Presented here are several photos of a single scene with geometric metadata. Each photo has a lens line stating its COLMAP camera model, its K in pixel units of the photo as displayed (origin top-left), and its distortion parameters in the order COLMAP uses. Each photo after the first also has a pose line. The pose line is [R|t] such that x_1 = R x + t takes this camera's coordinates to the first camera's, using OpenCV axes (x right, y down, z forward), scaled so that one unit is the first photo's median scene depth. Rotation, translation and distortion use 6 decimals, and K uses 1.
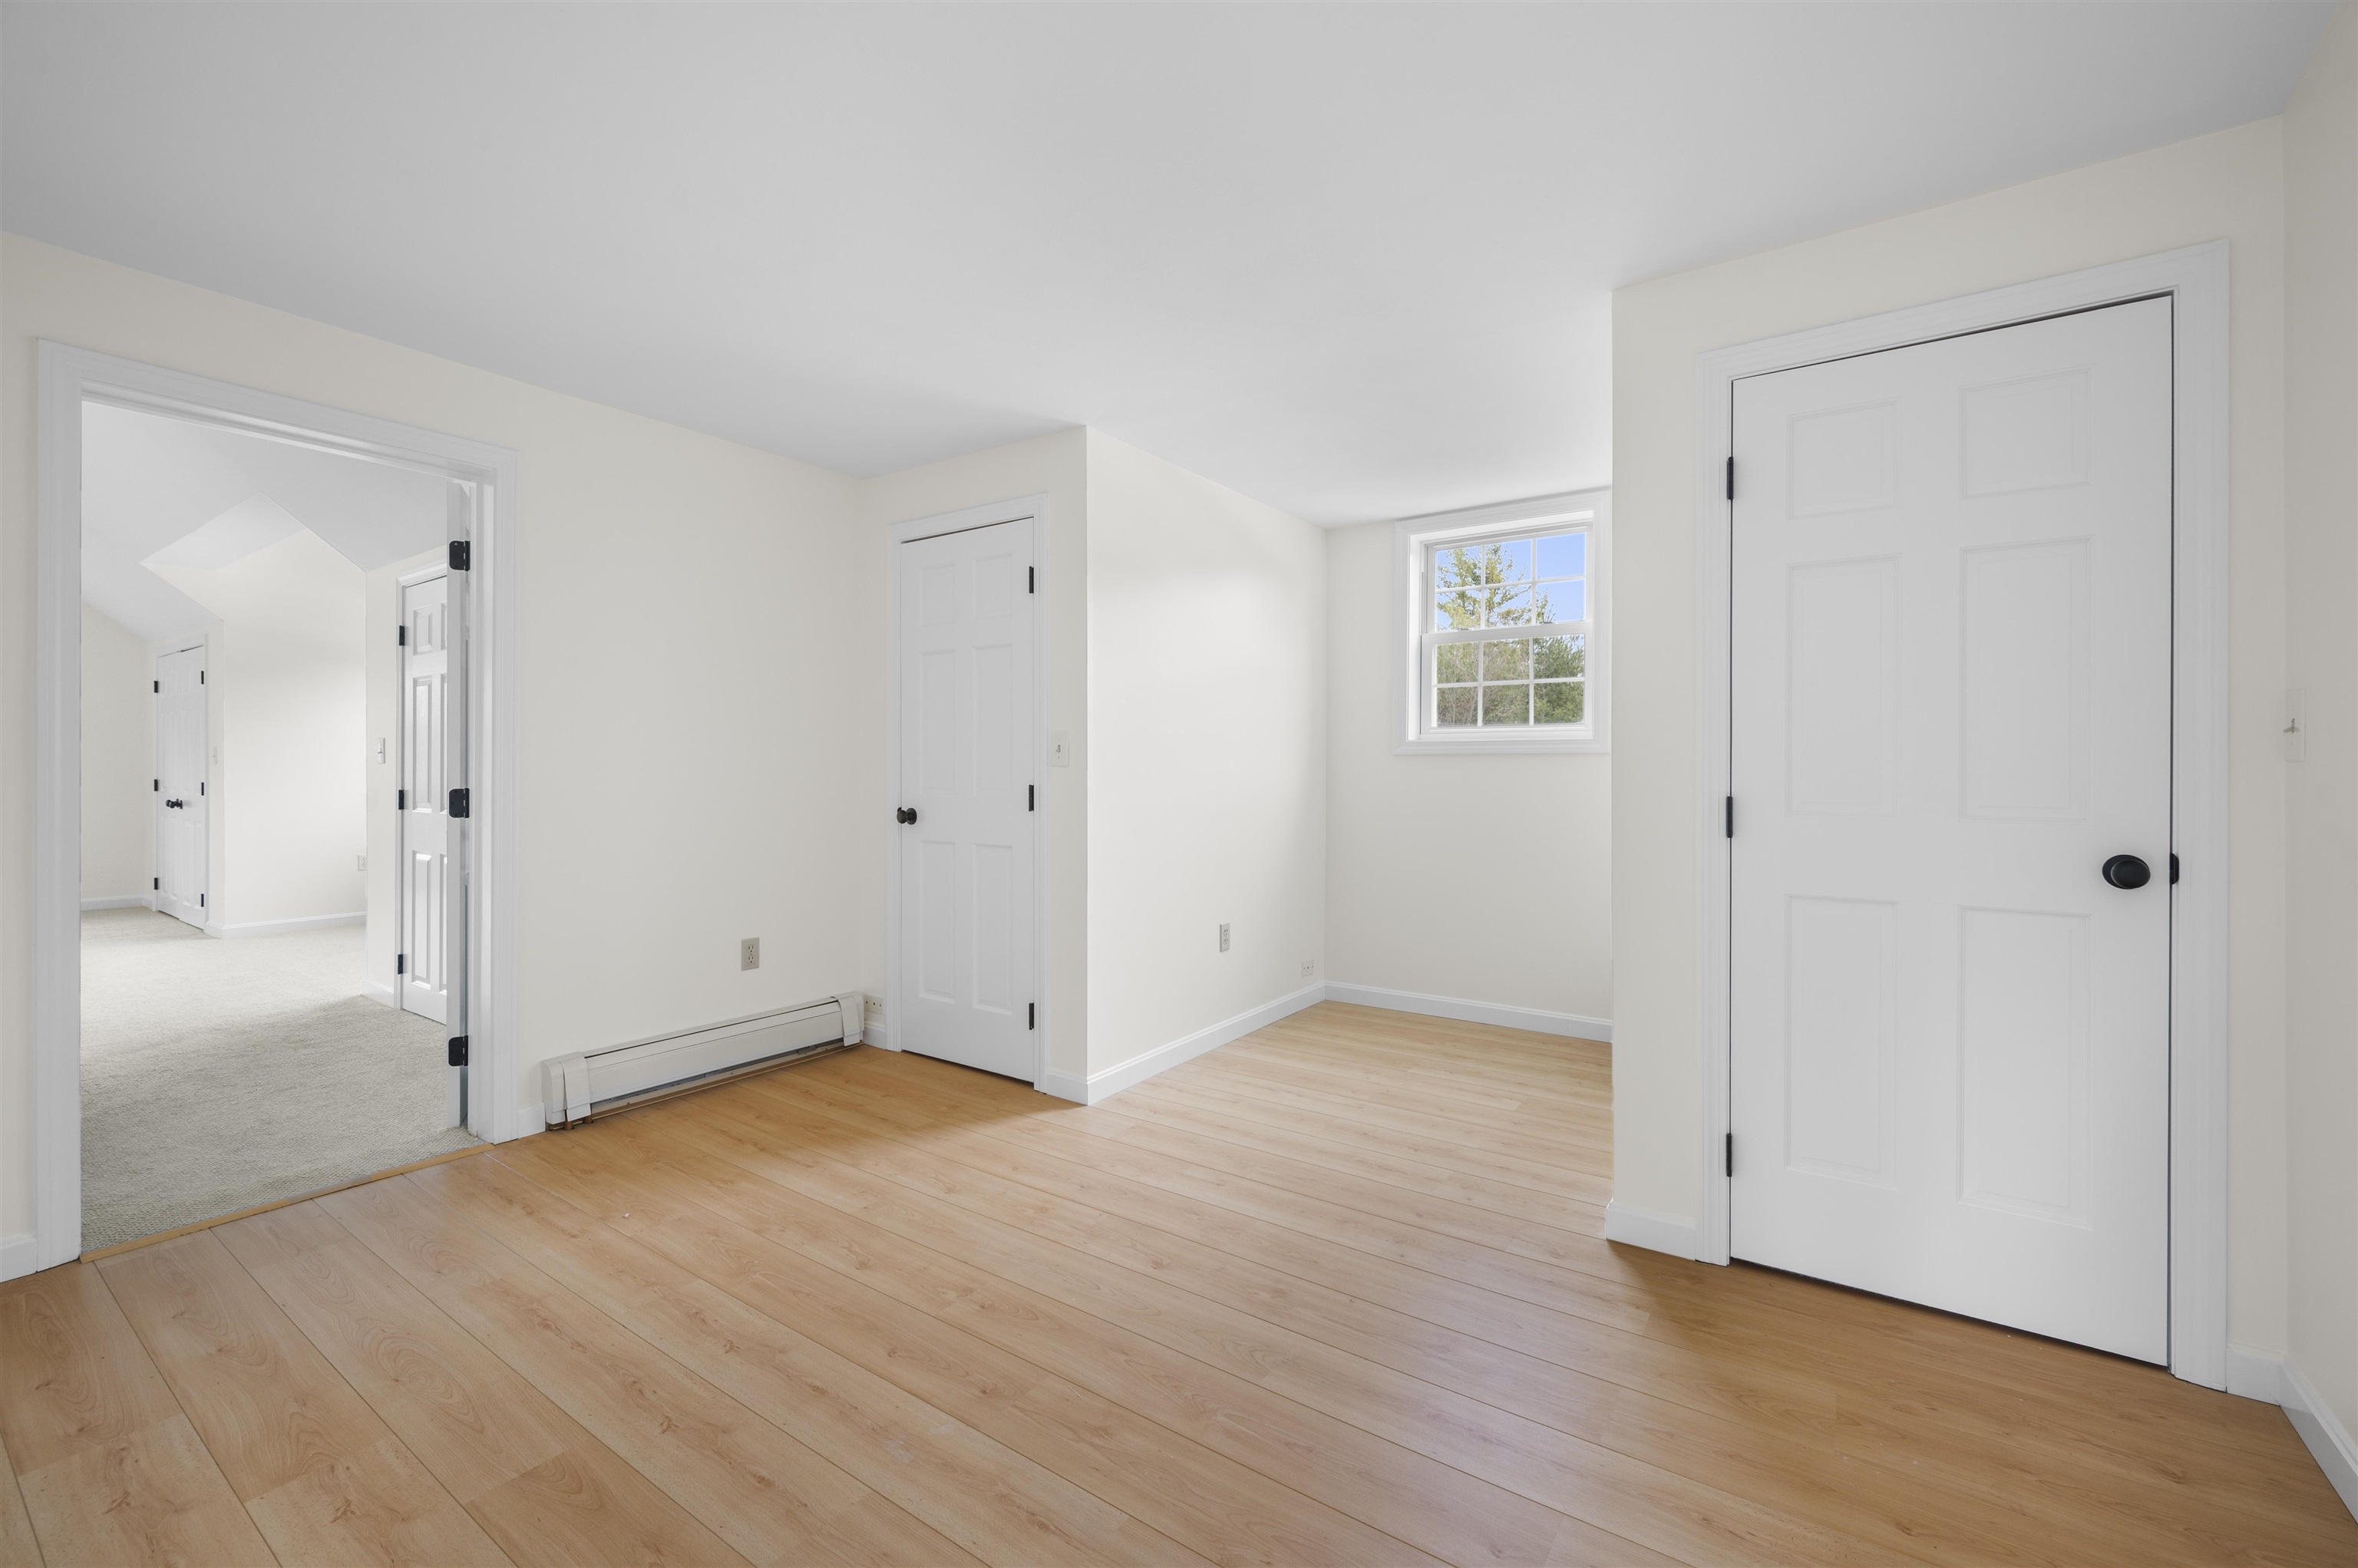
lens RADIAL K [[980.6, 0, 1196.7], [0, 980.6, 773.6], [0, 0, 1]] dist [-0.001157, -0.000099]
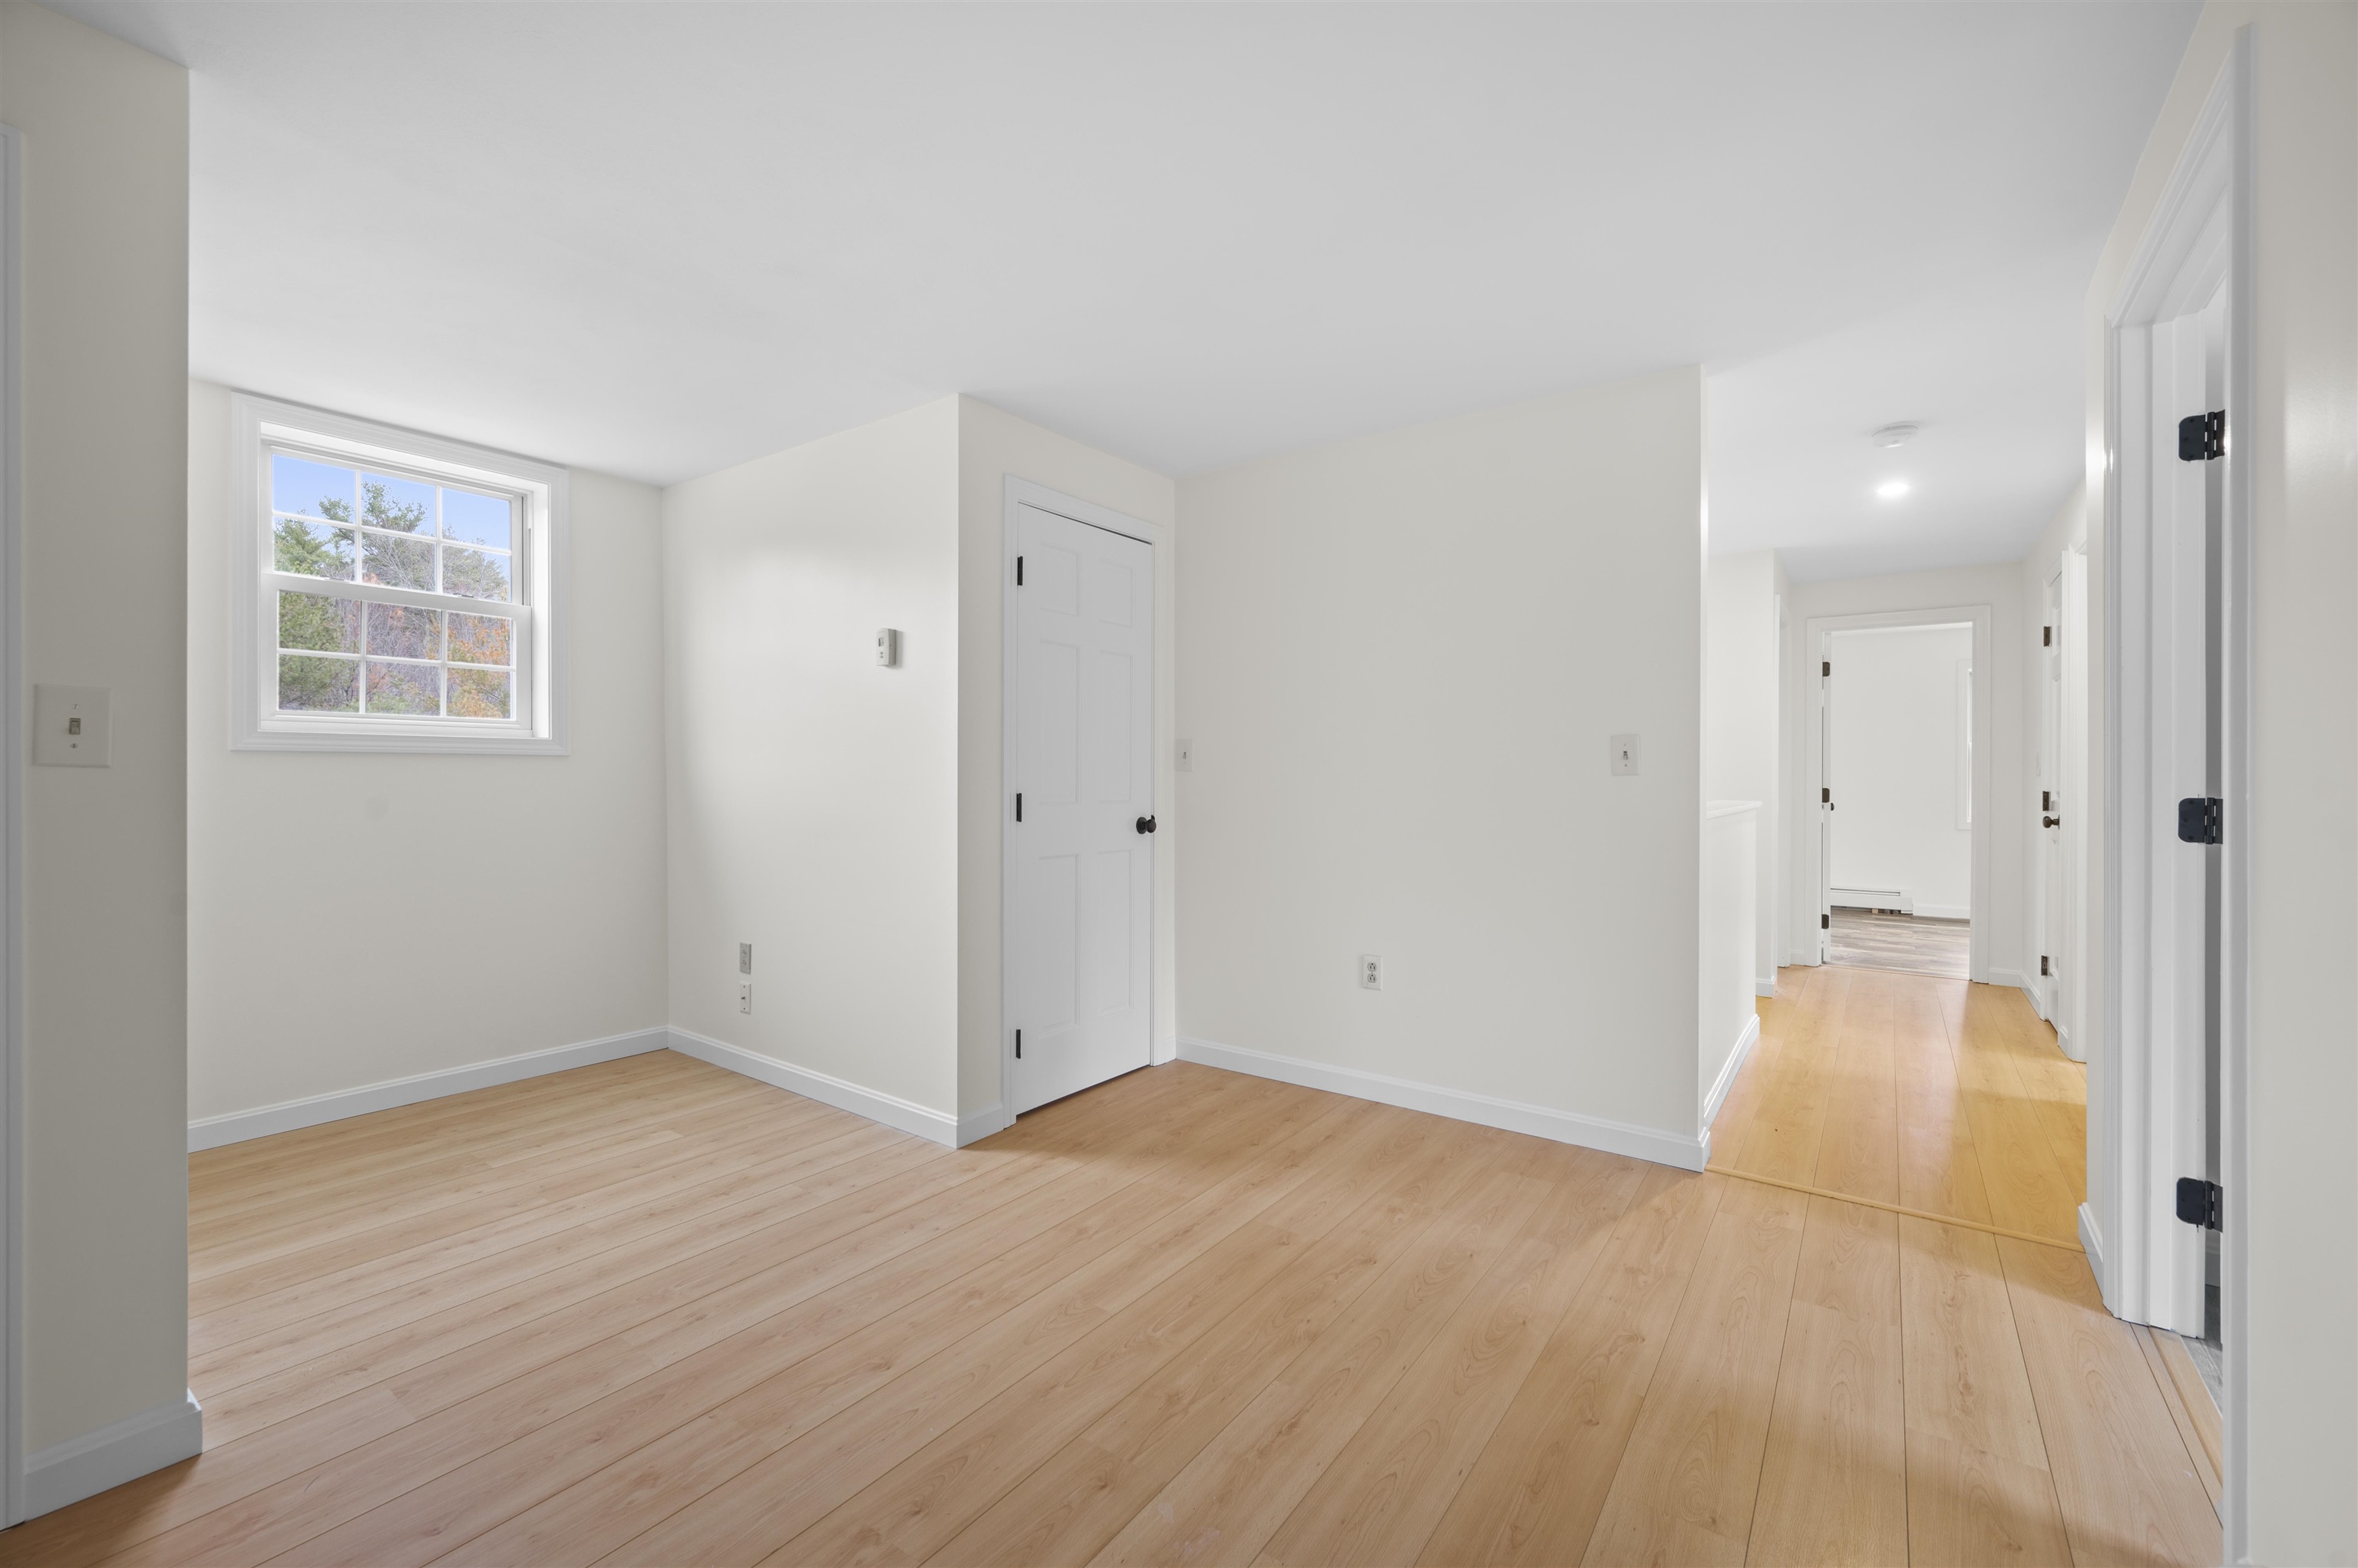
lens RADIAL K [[980.6, 0, 1178.7], [0, 980.6, 775.7], [0, 0, 1]] dist [-0.001157, -0.000099]
pose [[0.021319, -0.002068, 0.999771, -0.598237], [0.003438, 0.999992, 0.001995, -0.000817], [-0.999767, 0.003394, 0.021326, 0.503880]]
